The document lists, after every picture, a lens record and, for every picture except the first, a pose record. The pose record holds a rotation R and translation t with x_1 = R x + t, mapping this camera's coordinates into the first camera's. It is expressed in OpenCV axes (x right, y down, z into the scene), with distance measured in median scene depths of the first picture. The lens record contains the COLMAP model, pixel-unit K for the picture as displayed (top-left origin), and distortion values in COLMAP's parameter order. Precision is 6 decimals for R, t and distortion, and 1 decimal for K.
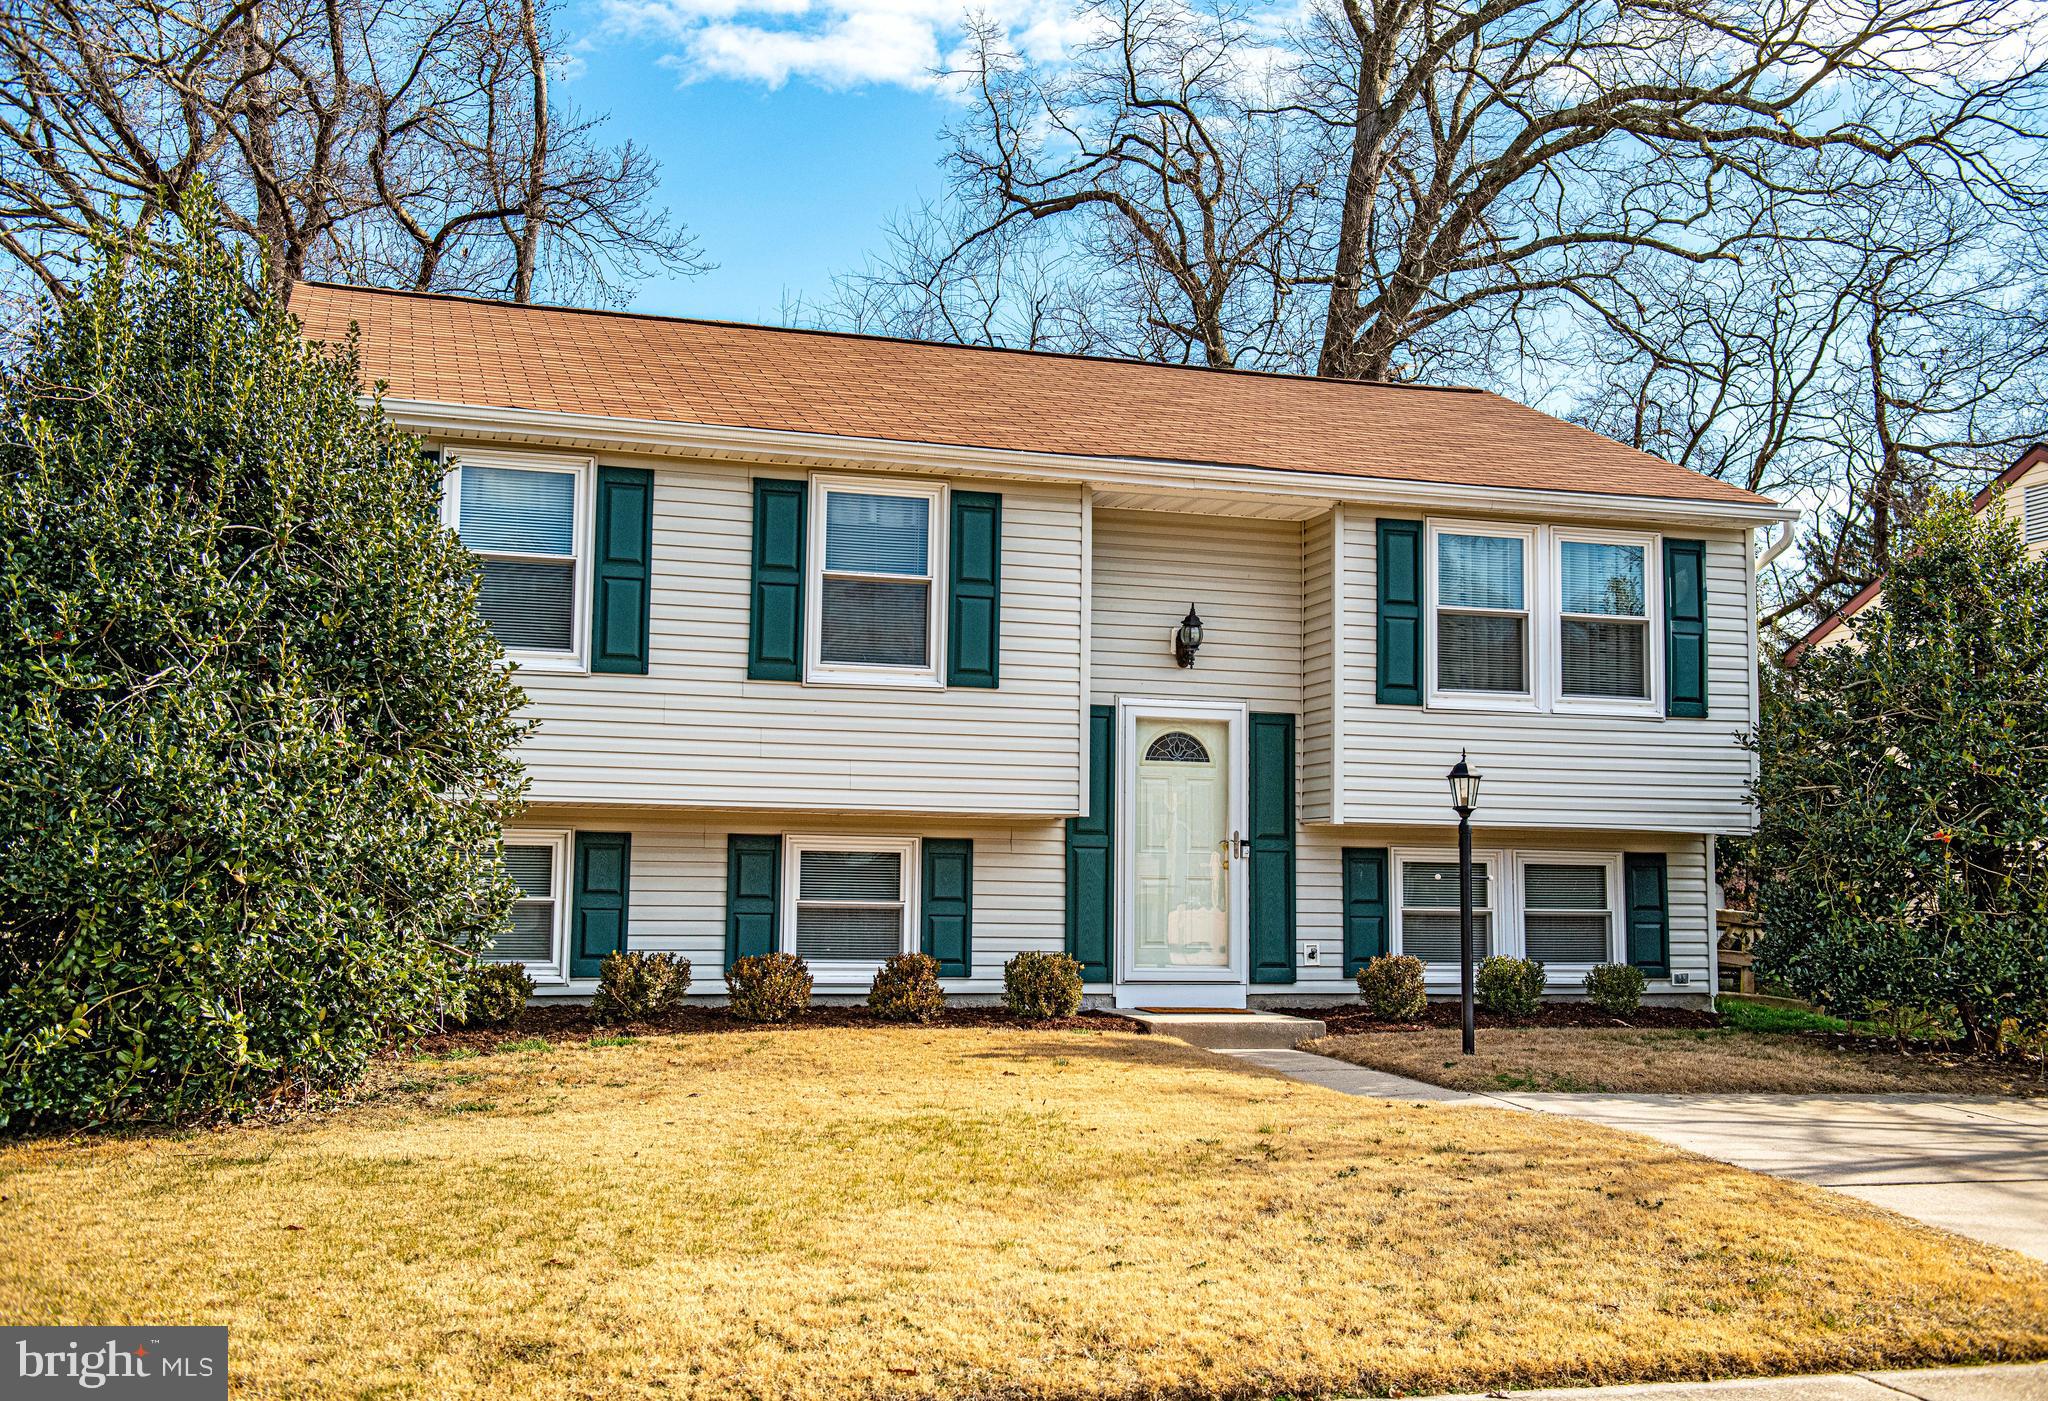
lens RADIAL K [[2276.1, 0, 1024.0], [0, 2276.1, 700.5], [0, 0, 1]] dist [-0.002114, -0.002619]
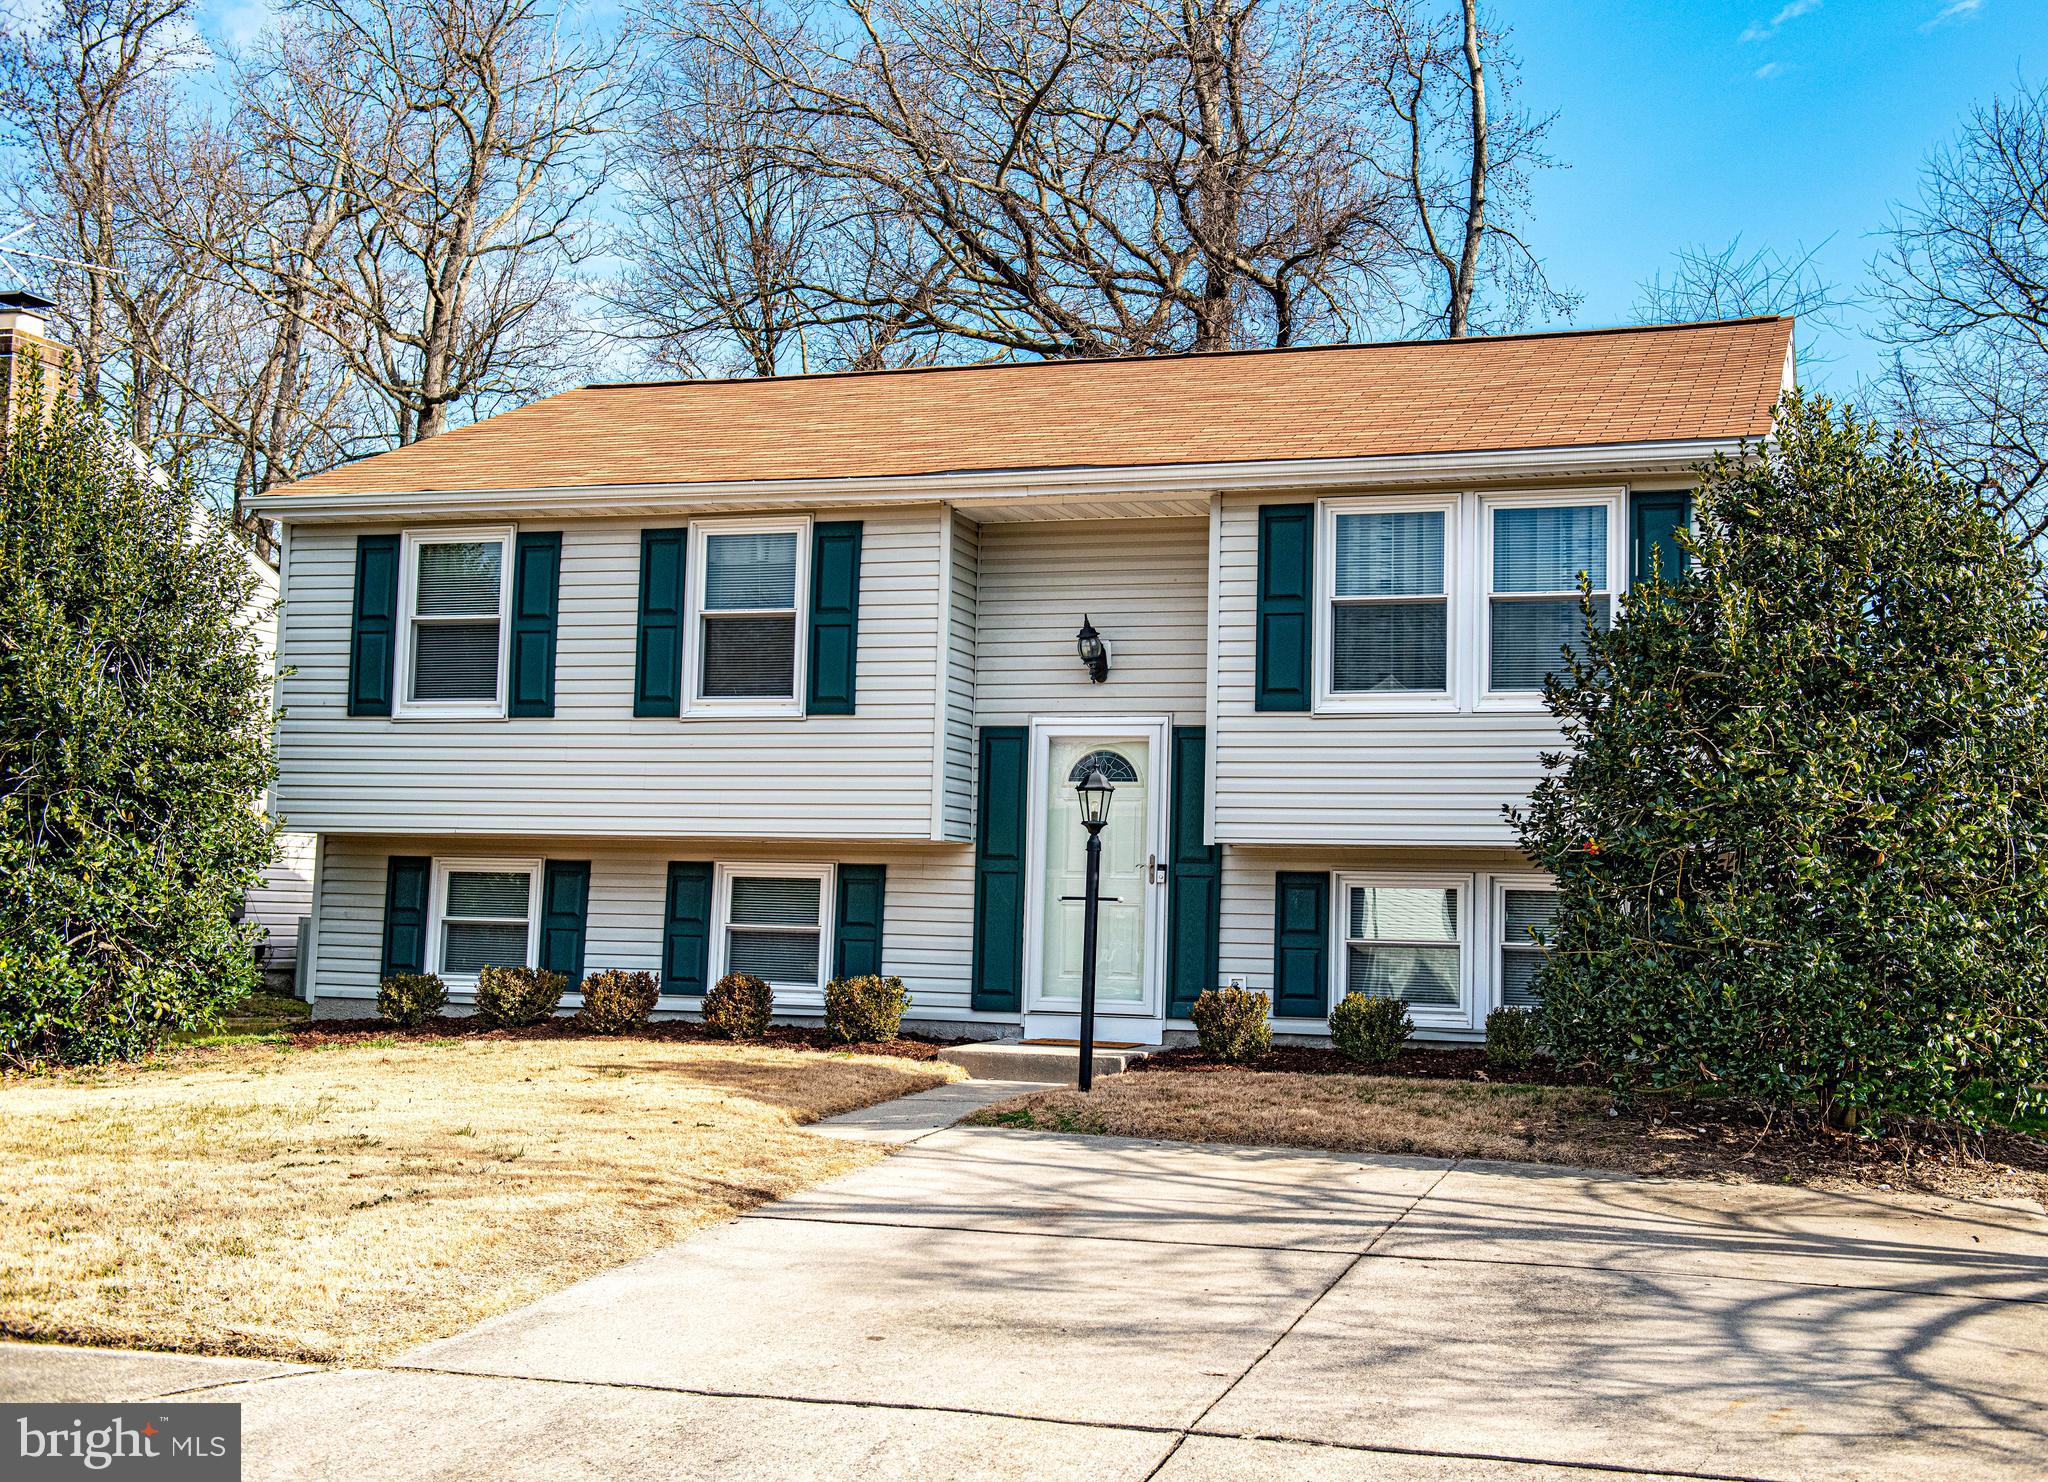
lens RADIAL K [[2357.6, 0, 1024.0], [0, 2357.6, 741.0], [0, 0, 1]] dist [-0.002867, -0.000030]
pose [[0.803865, -0.040092, -0.593459, 0.664629], [0.037420, 0.999158, -0.016812, 0.026692], [0.593633, -0.008693, 0.804689, 0.202659]]
